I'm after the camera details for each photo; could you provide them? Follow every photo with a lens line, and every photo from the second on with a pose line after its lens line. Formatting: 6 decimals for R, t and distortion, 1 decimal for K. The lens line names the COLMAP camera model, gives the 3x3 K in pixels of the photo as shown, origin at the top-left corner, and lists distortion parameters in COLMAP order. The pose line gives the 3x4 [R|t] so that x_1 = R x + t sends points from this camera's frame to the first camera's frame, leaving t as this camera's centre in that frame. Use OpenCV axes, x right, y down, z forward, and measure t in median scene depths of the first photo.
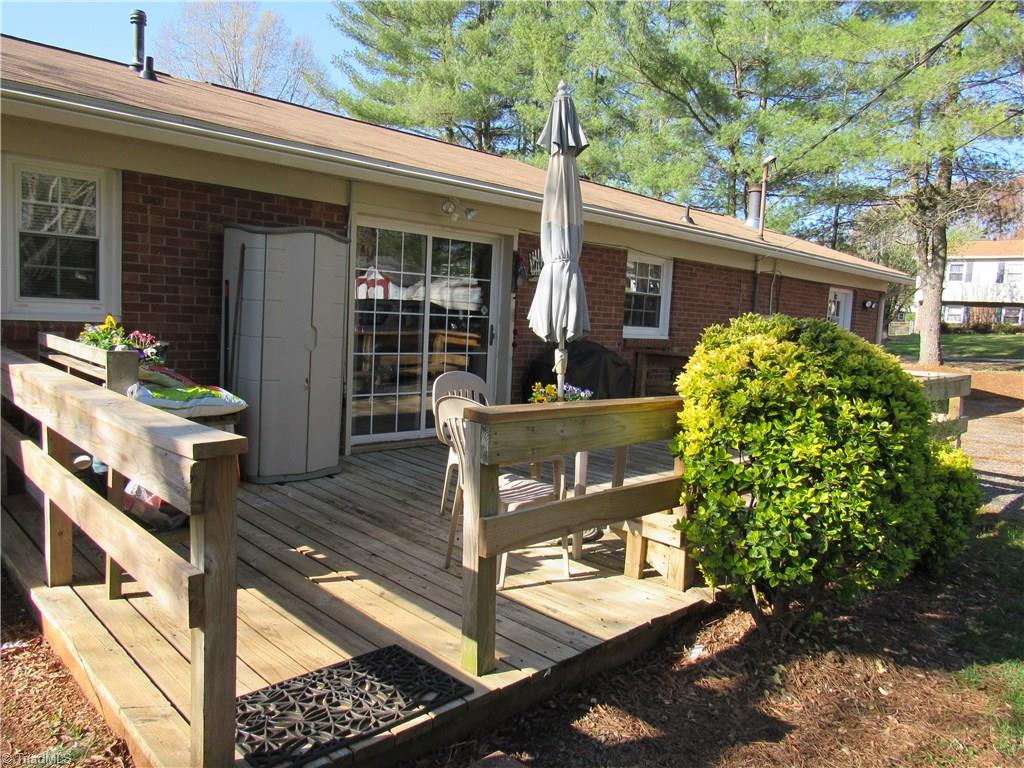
lens RADIAL K [[736.4, 0, 513.2], [0, 736.4, 385.5], [0, 0, 1]] dist [-0.027198, 0.007757]
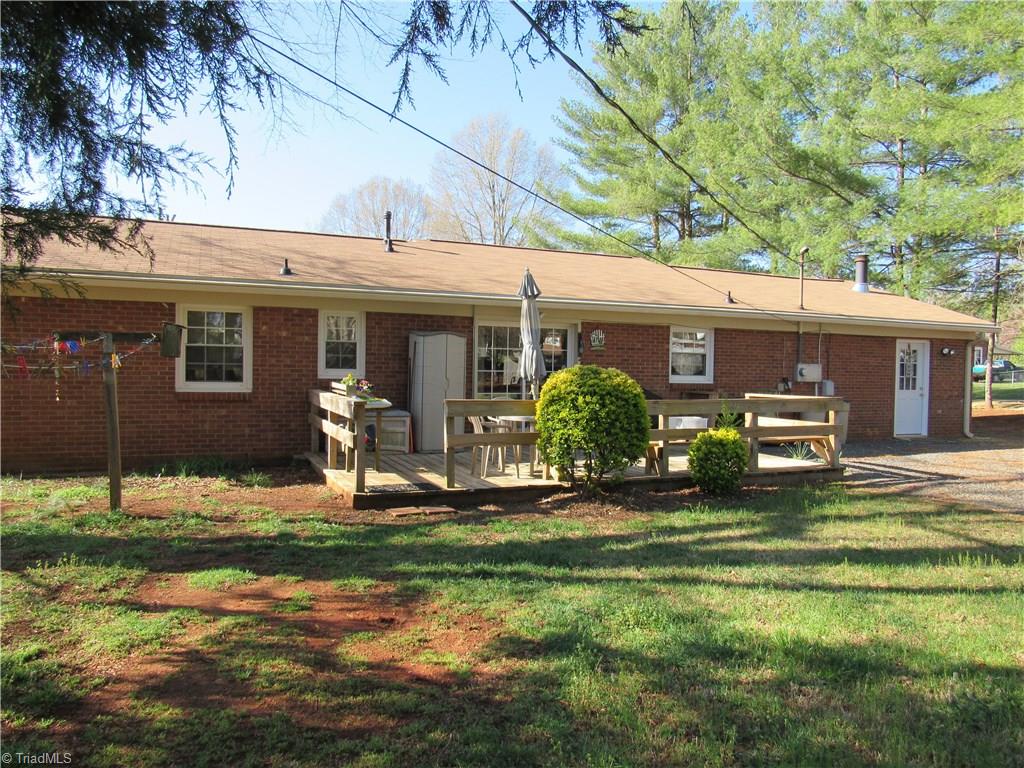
lens RADIAL K [[736.4, 0, 512.3], [0, 736.4, 383.0], [0, 0, 1]] dist [-0.027198, 0.007757]
pose [[0.934744, -0.027883, -0.354227, 0.495738], [-0.003124, 0.996233, -0.086662, 0.087391], [0.355309, 0.082114, 0.931135, -0.676872]]
